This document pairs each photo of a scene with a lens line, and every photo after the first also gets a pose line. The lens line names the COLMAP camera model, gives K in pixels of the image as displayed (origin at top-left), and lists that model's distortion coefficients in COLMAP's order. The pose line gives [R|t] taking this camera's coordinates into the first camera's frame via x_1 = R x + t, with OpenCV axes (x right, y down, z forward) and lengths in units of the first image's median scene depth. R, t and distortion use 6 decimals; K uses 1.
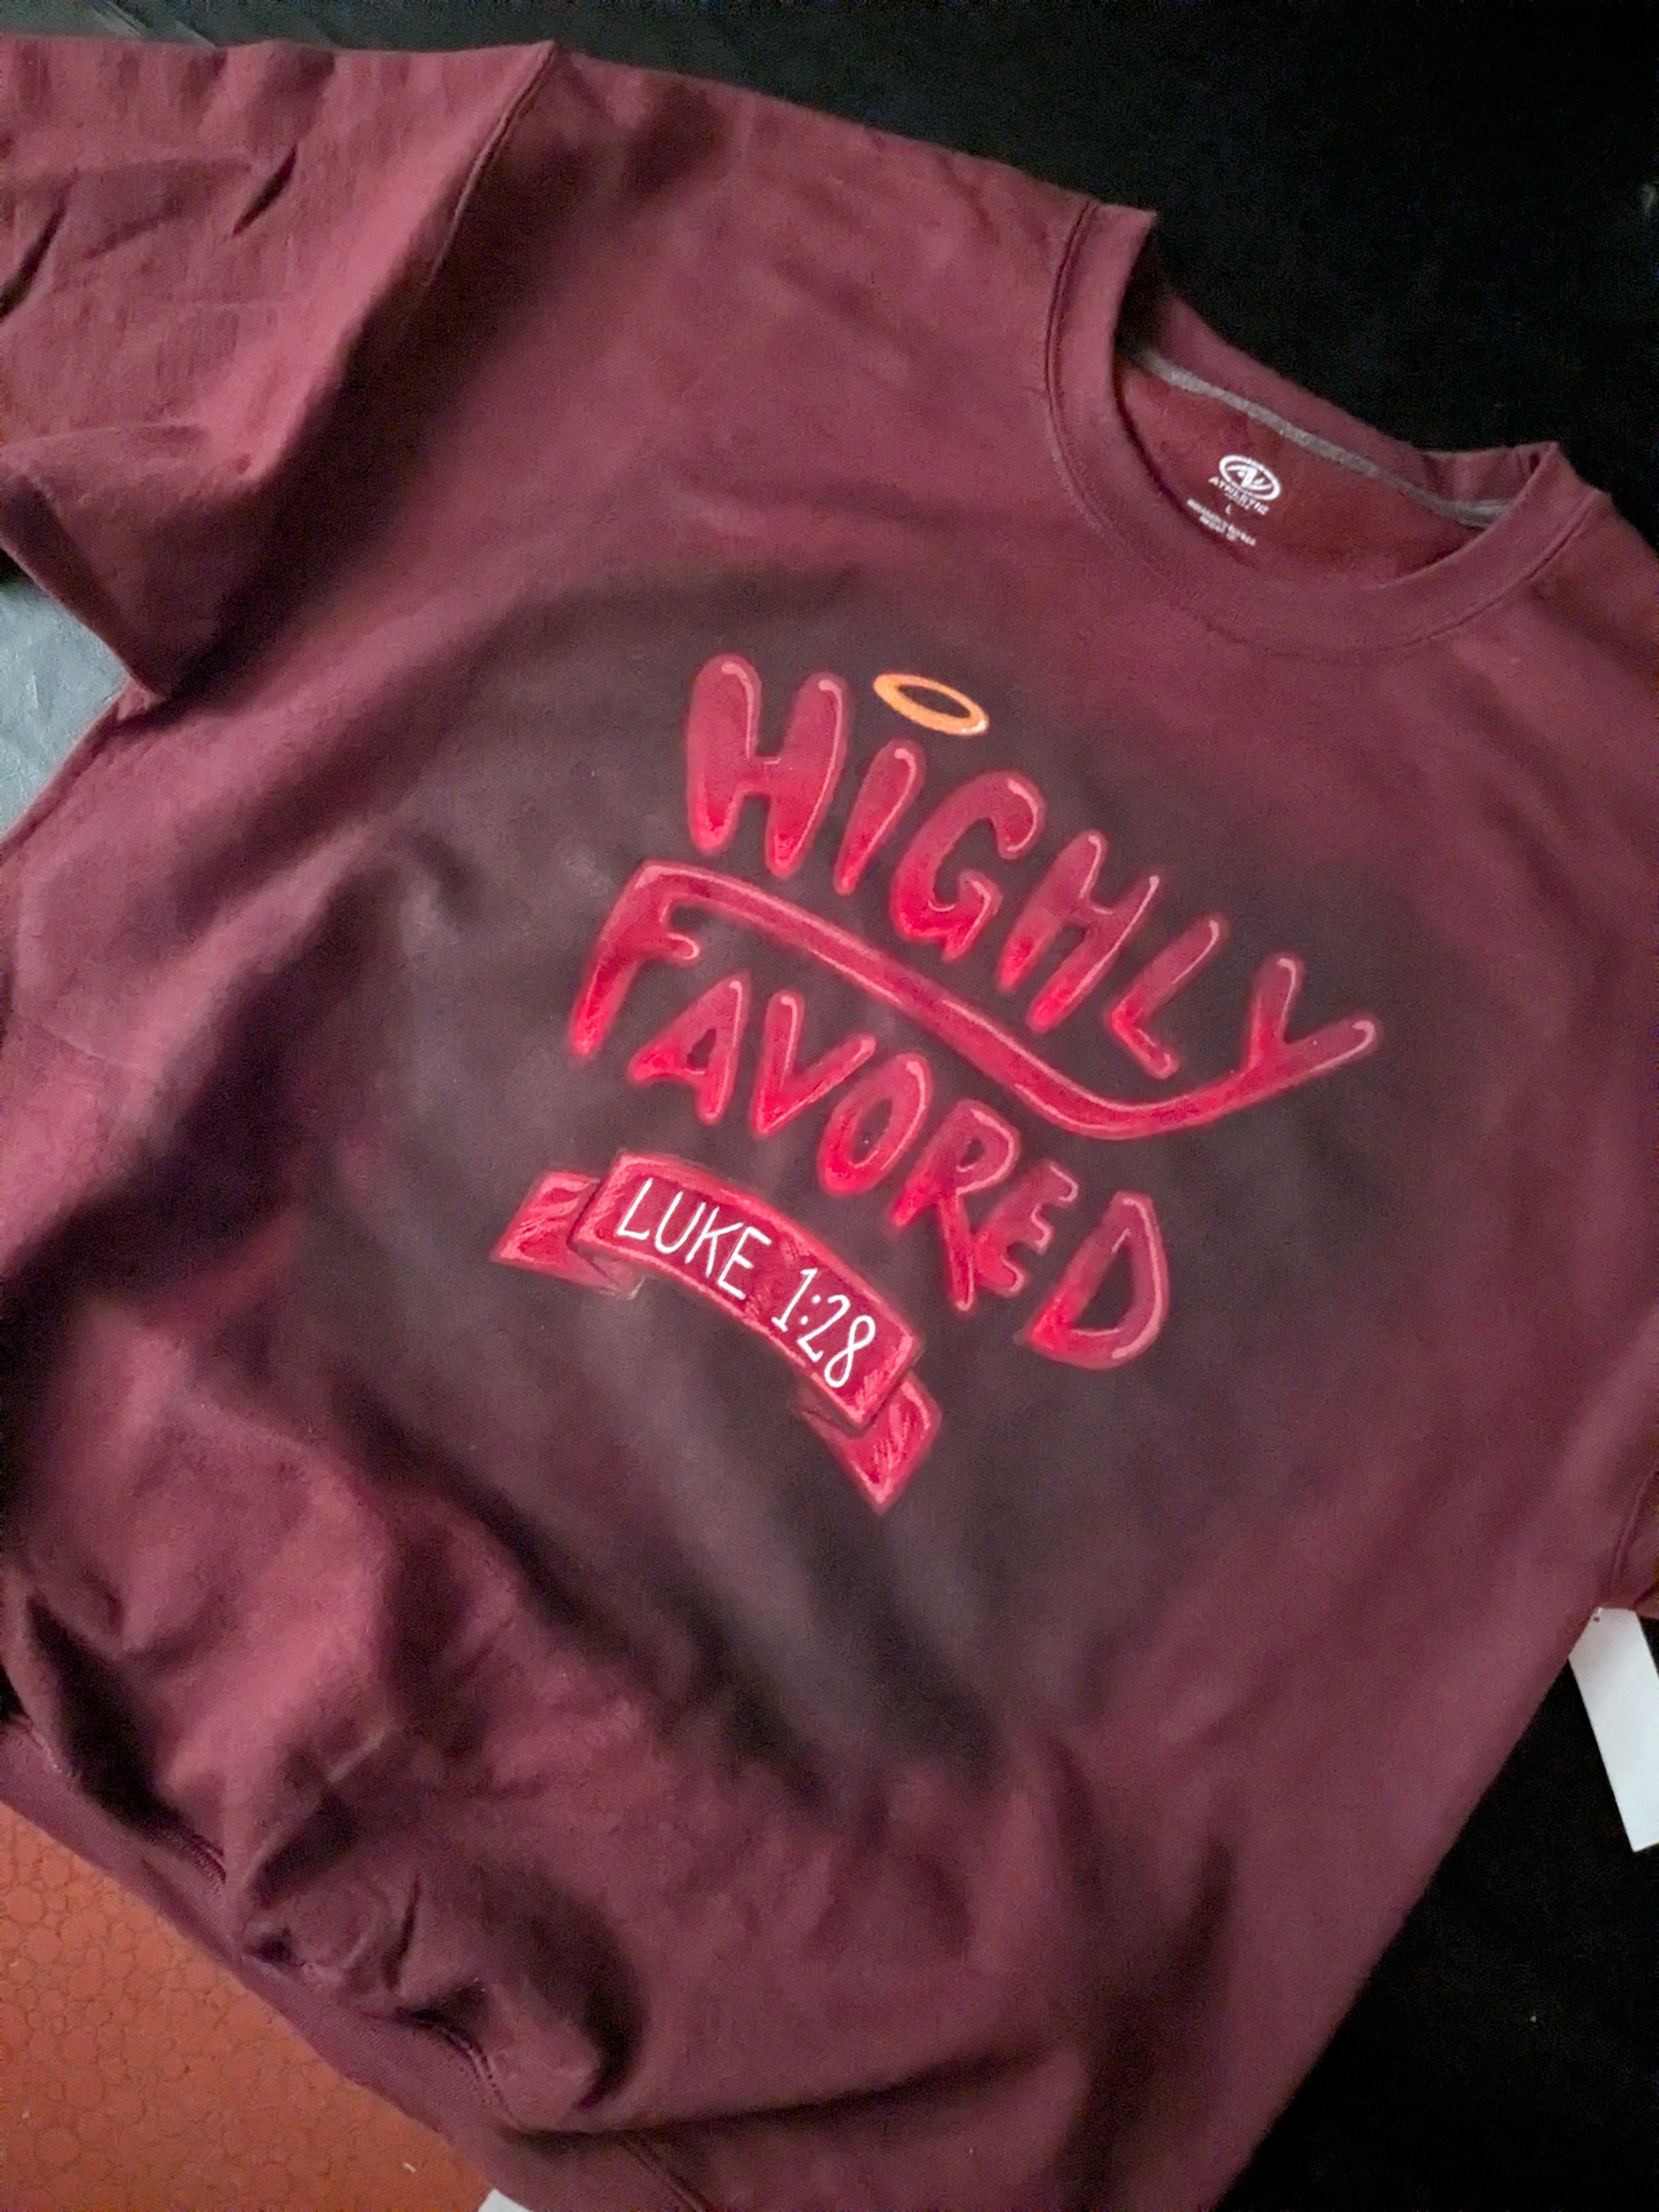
lens RADIAL K [[1737.0, 0, 831.9], [0, 1737.0, 1087.4], [0, 0, 1]] dist [0.025333, -0.030937]
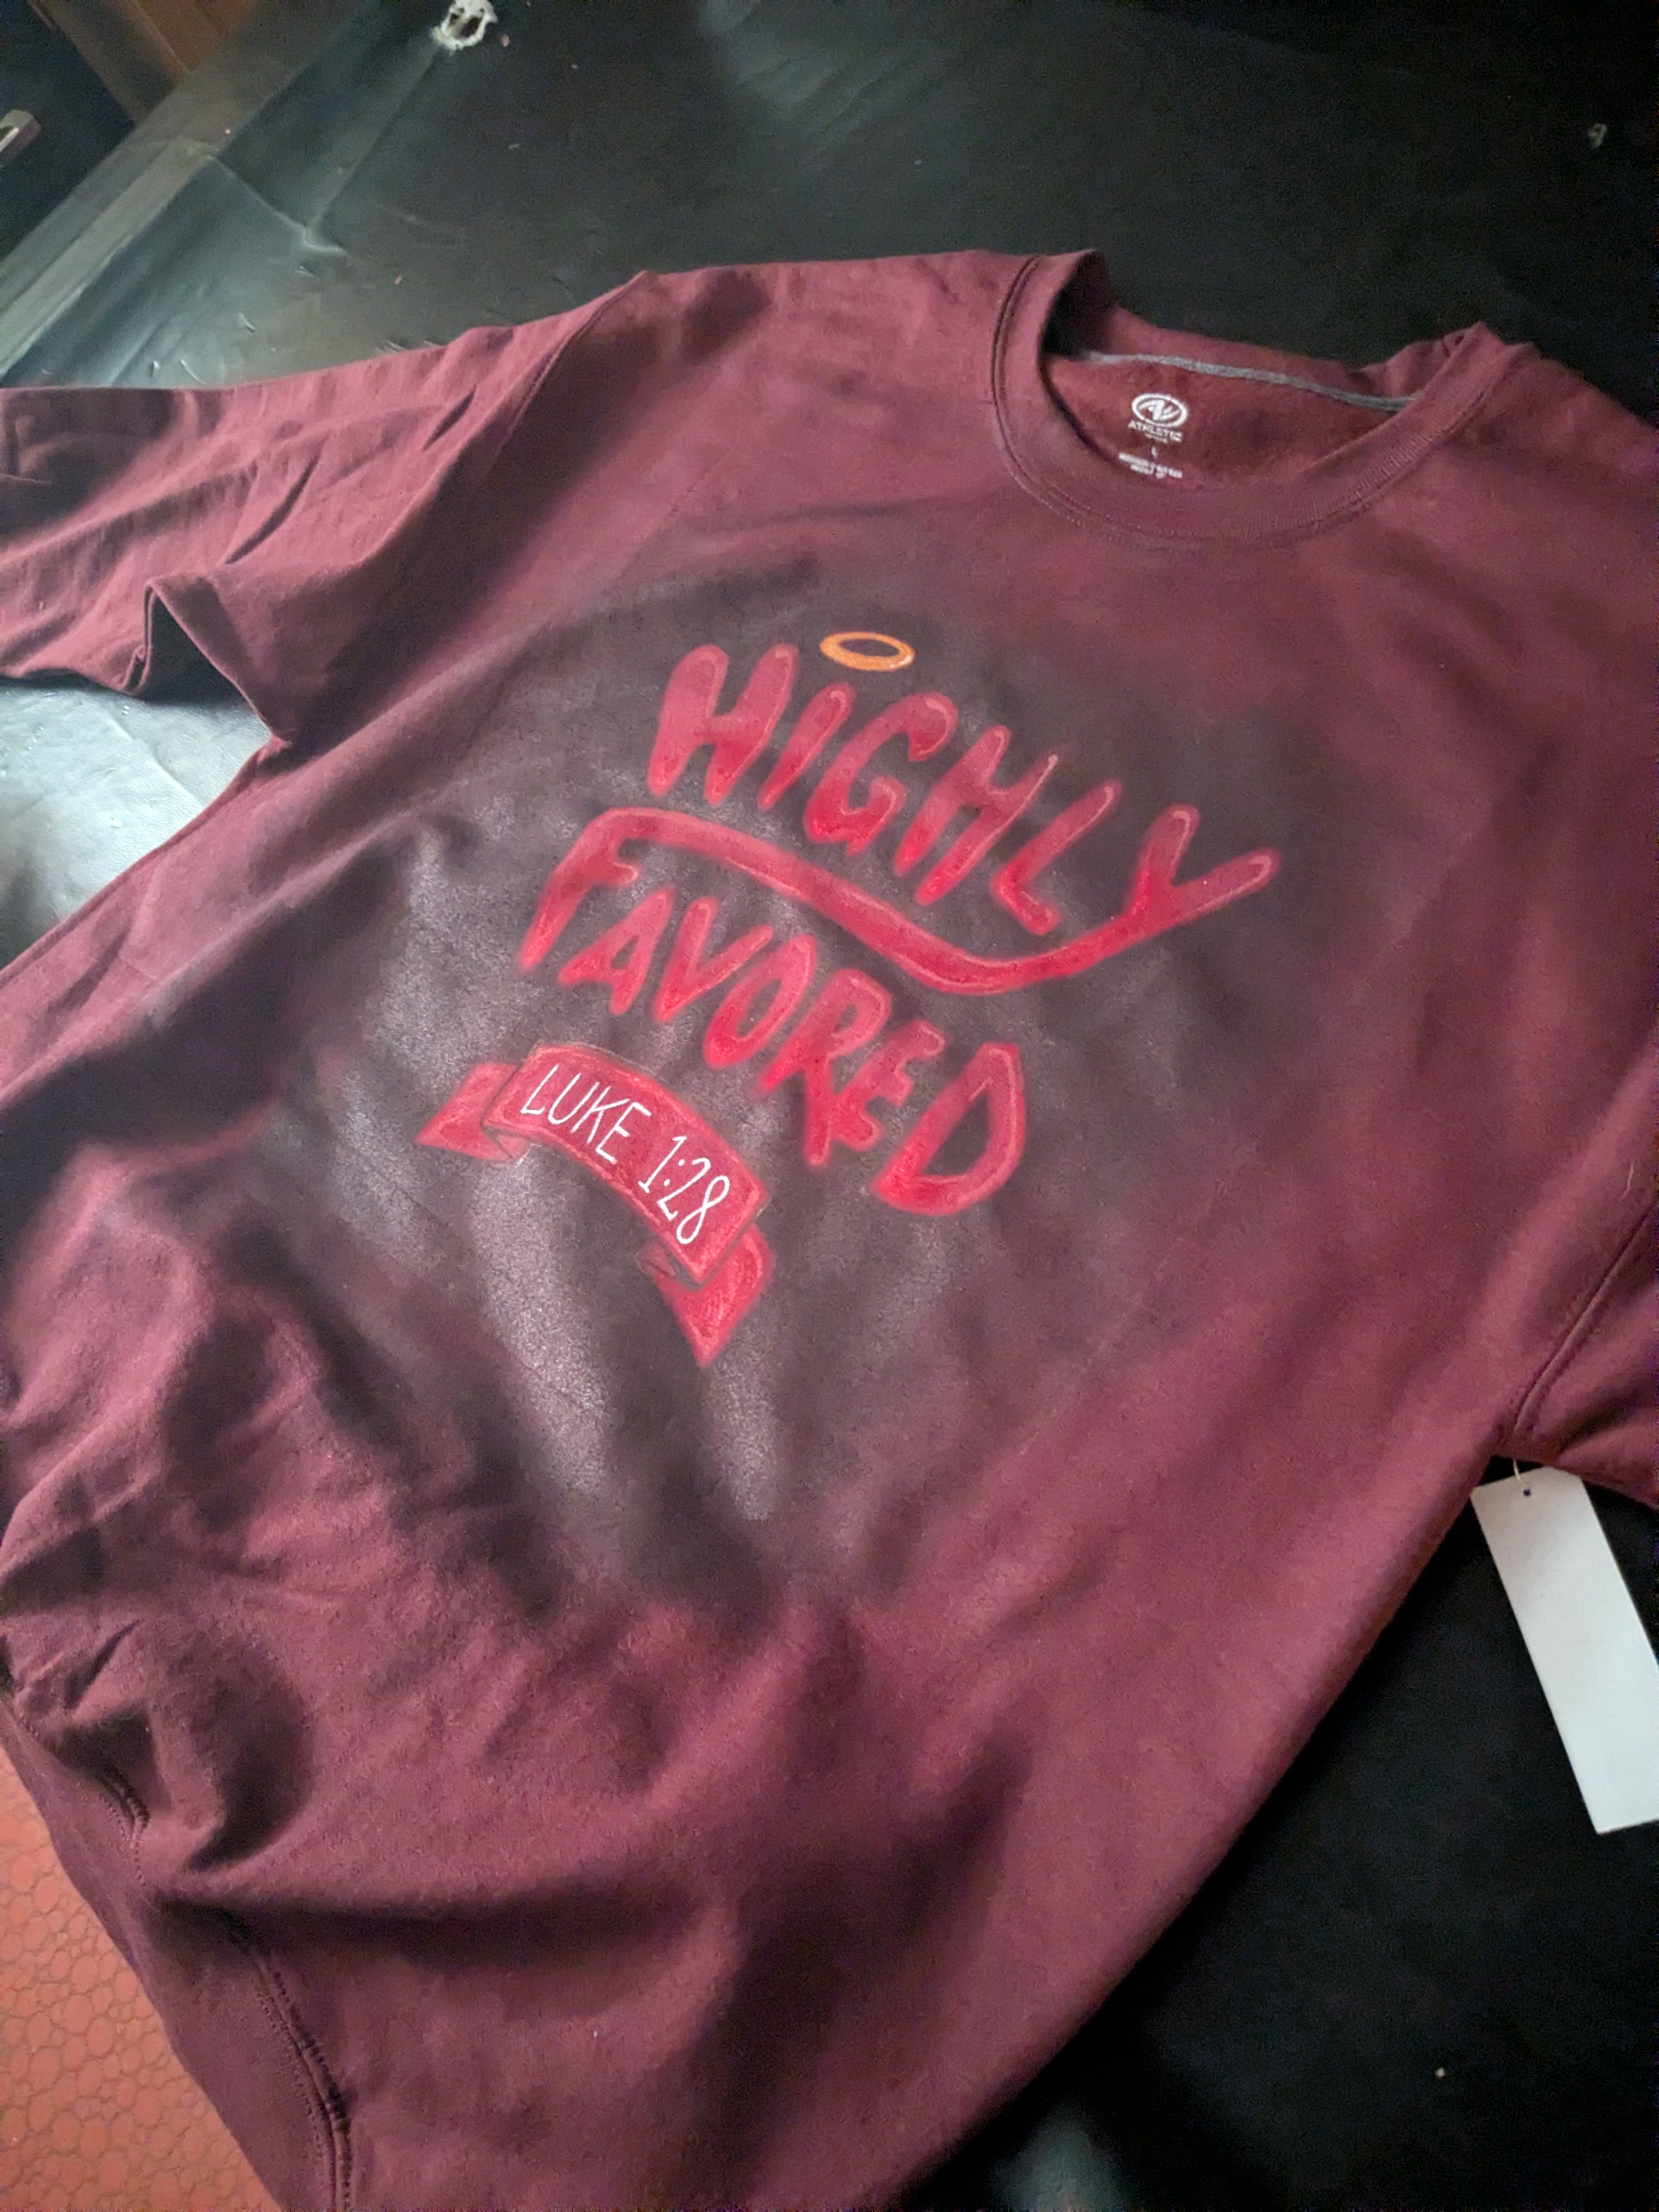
lens RADIAL K [[1737.0, 0, 818.0], [0, 1737.0, 1118.1], [0, 0, 1]] dist [0.025333, -0.030937]
pose [[0.916347, -0.051261, -0.397090, 0.448335], [-0.095450, 0.935208, -0.340992, 0.421919], [0.388841, 0.350369, 0.852082, 0.186089]]
